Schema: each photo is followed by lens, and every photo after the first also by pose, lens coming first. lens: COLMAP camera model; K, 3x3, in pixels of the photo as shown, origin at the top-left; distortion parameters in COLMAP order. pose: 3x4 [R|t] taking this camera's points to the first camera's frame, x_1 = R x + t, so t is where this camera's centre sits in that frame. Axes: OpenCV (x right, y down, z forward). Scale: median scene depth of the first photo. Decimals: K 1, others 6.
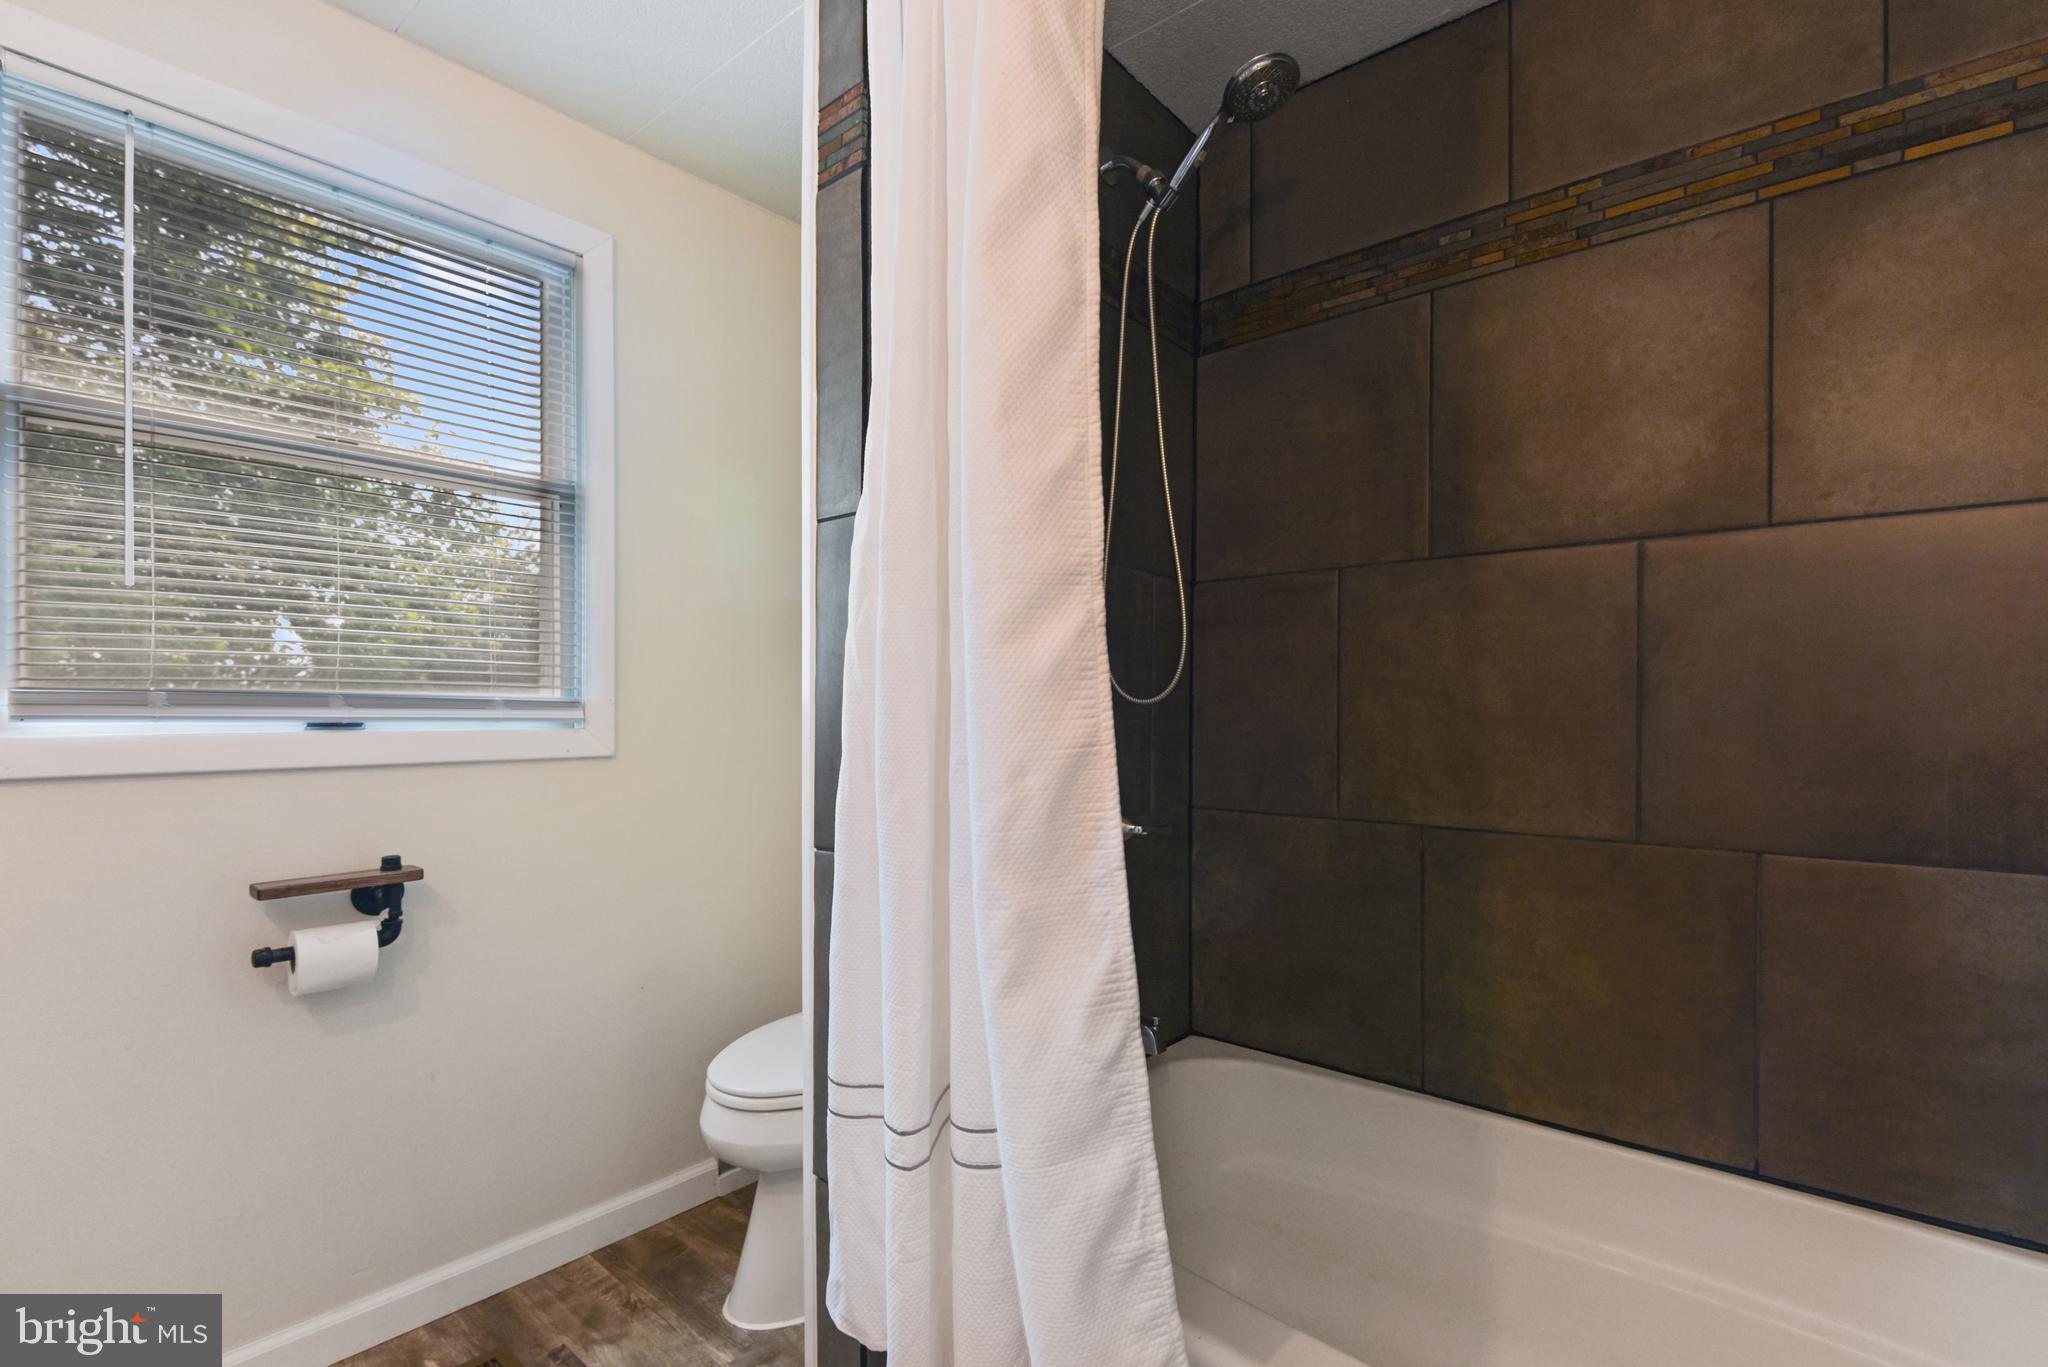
lens RADIAL K [[931.3, 0, 1026.4], [0, 931.3, 715.2], [0, 0, 1]] dist [0.036922, -0.029104]
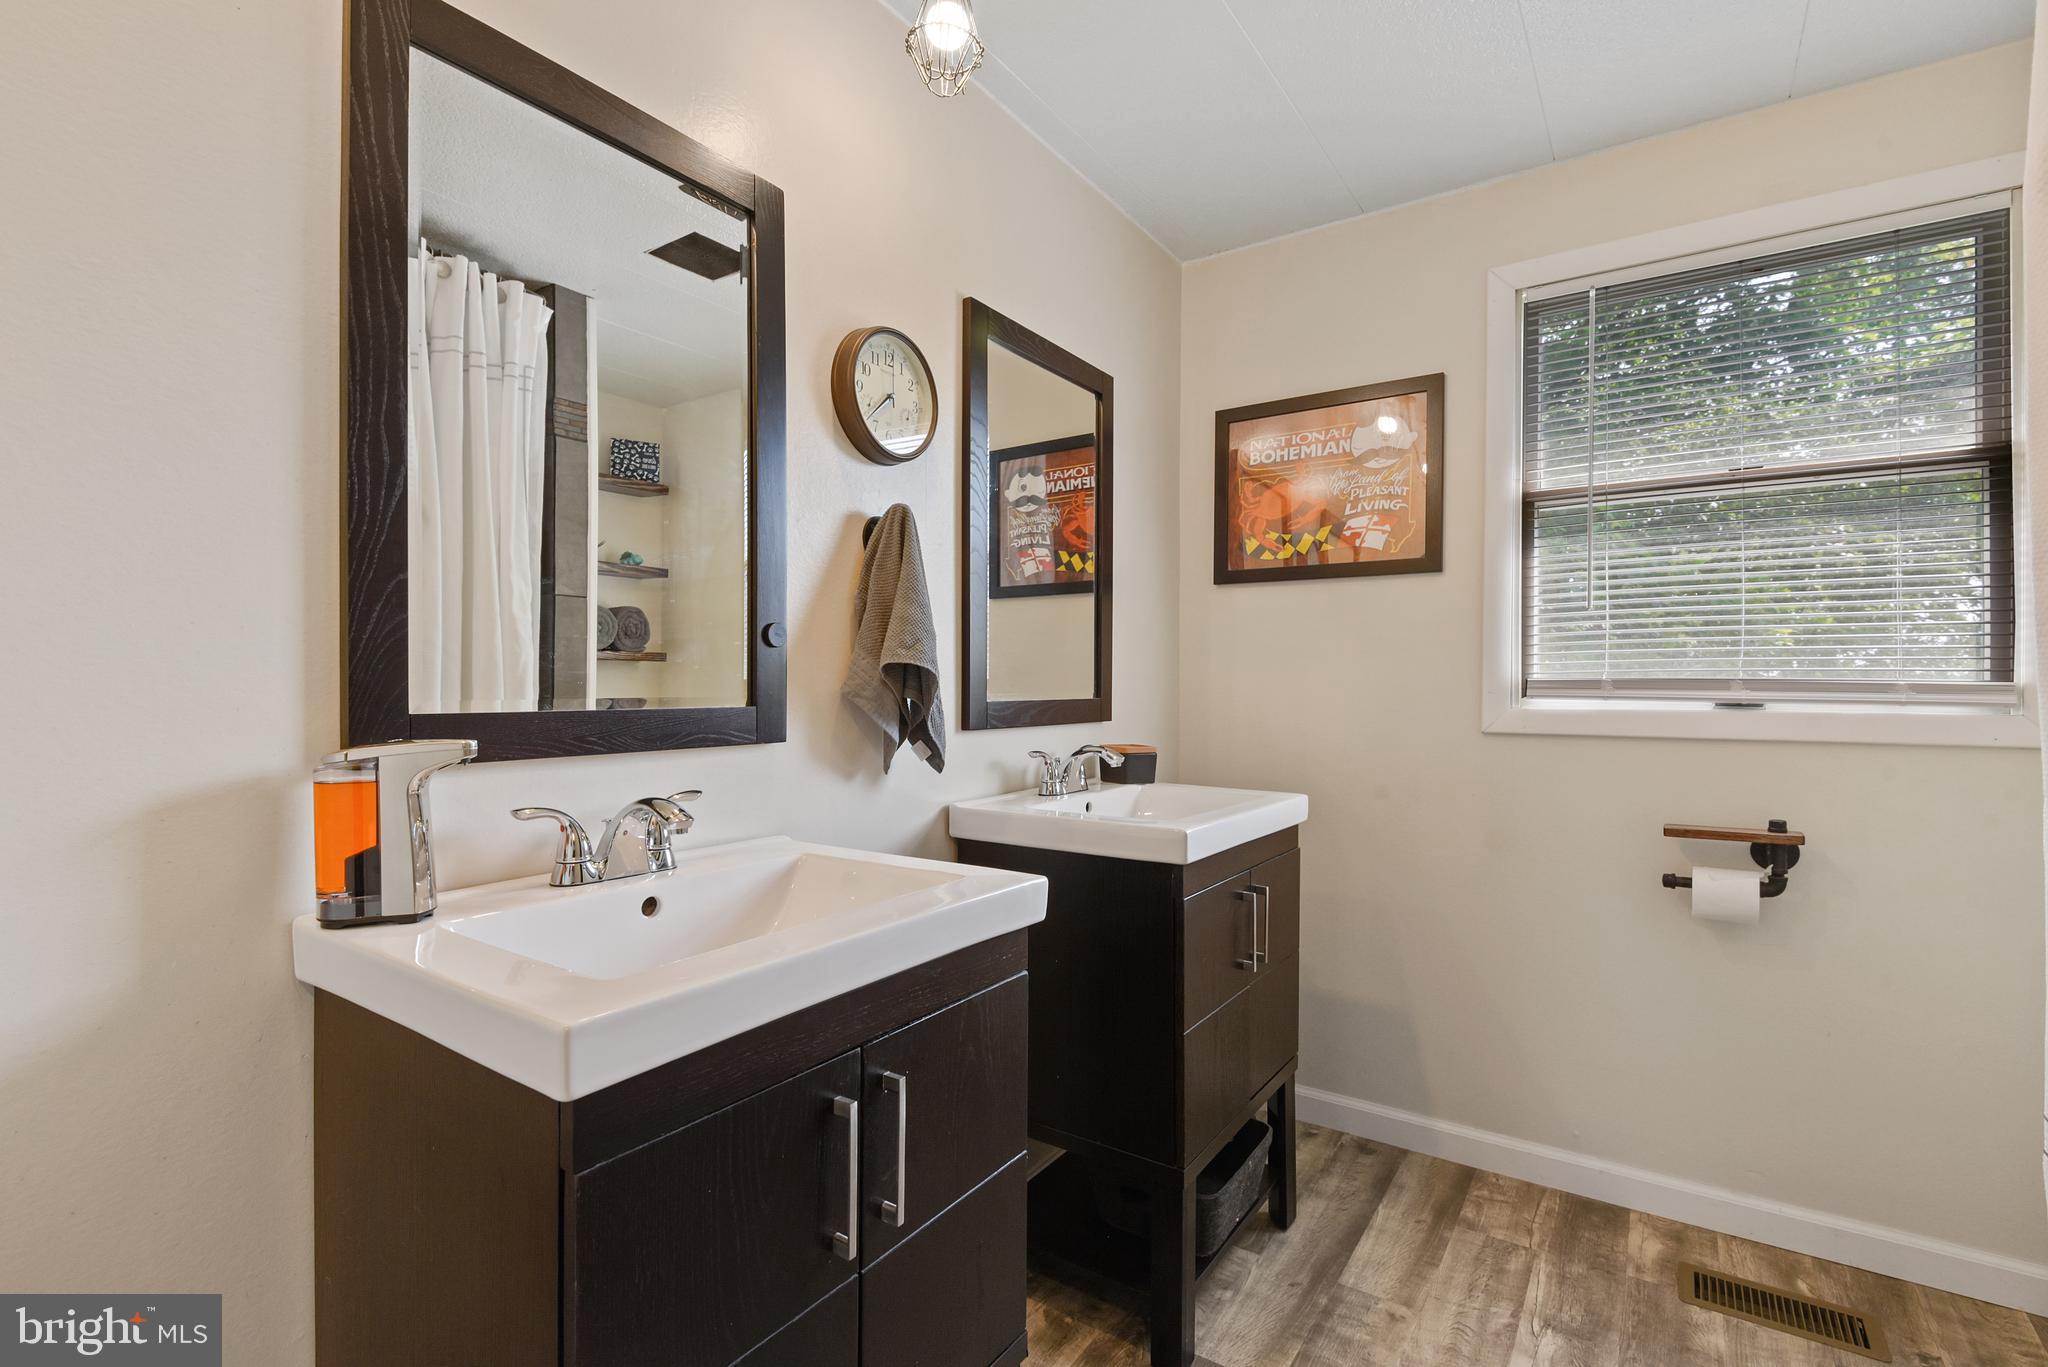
lens RADIAL K [[953.7, 0, 1034.5], [0, 953.7, 690.5], [0, 0, 1]] dist [0.040638, -0.032782]
pose [[0.105305, 0.003640, -0.994433, 0.396610], [-0.009796, 0.999949, 0.002623, -0.002115], [0.994392, 0.009465, 0.105335, -0.022848]]
